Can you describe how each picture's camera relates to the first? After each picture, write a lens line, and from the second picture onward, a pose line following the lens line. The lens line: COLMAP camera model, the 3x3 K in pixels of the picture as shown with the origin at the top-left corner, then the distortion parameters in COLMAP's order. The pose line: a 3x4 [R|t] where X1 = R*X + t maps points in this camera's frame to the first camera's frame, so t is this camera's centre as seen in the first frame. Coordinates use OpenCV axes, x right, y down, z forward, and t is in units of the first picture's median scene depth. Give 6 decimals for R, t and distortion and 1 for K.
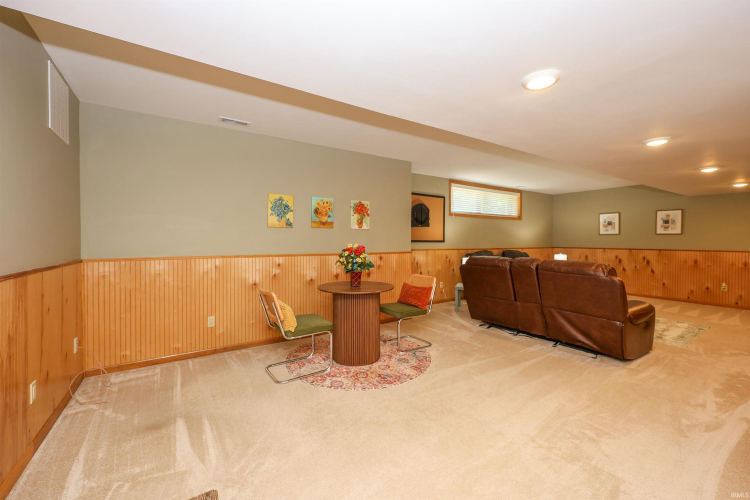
lens RADIAL K [[296.8, 0, 378.0], [0, 296.8, 244.6], [0, 0, 1]] dist [-0.003134, 0.000862]
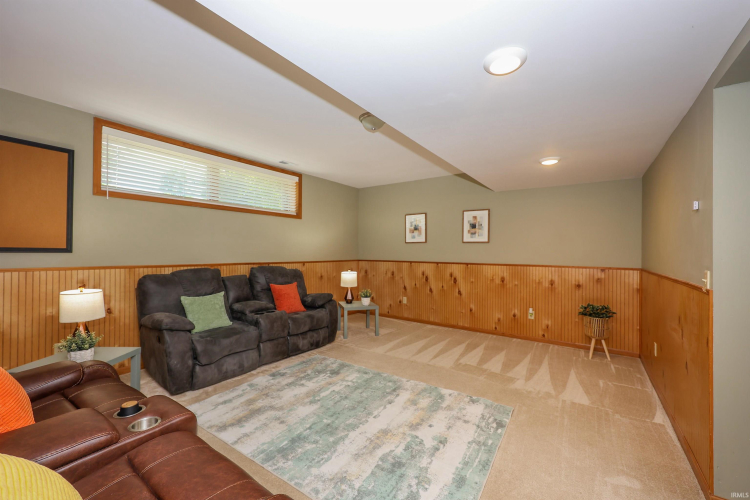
lens RADIAL K [[296.8, 0, 372.5], [0, 296.8, 252.6], [0, 0, 1]] dist [-0.003134, 0.000862]
pose [[0.928398, 0.002685, 0.371578, 0.459257], [0.000676, 0.999960, -0.008913, -0.003270], [-0.371587, 0.008526, 0.928359, 0.400128]]
